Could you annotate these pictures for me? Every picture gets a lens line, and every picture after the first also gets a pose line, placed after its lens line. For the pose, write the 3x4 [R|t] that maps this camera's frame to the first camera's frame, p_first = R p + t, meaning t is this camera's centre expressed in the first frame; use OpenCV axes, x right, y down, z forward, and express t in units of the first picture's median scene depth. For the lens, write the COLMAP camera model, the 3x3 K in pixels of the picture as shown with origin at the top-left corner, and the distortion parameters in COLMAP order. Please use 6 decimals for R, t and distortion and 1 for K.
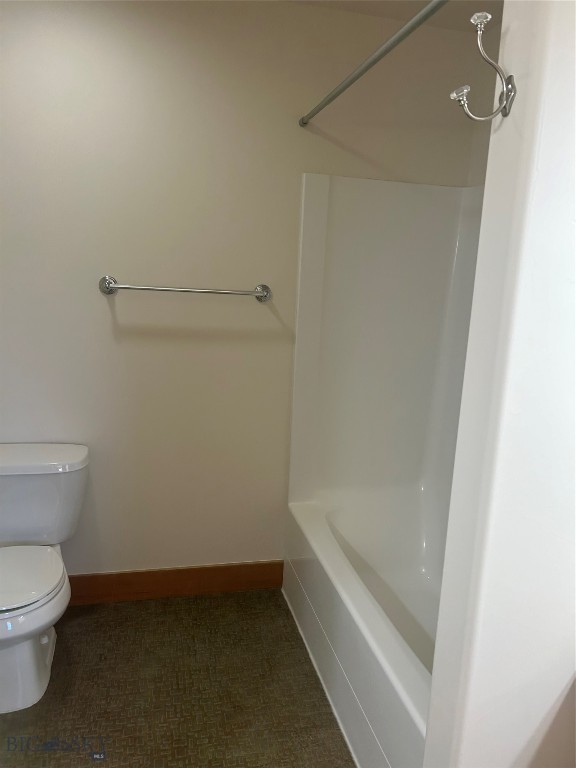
lens RADIAL K [[581.6, 0, 290.8], [0, 581.6, 390.0], [0, 0, 1]] dist [0.045898, -0.046481]
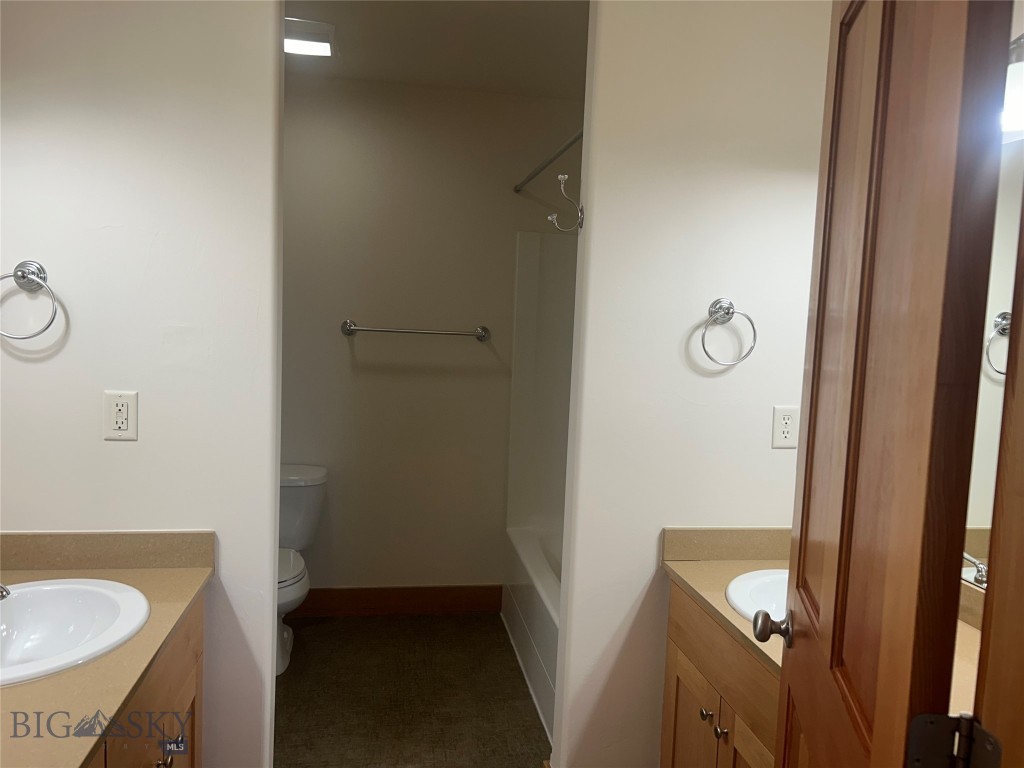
lens RADIAL K [[775.5, 0, 509.4], [0, 775.5, 382.6], [0, 0, 1]] dist [0.045898, -0.046481]
pose [[0.996725, -0.000260, -0.080860, 0.130196], [-0.008899, 0.993569, -0.112881, 0.100387], [0.080370, 0.113231, 0.990313, -0.489690]]
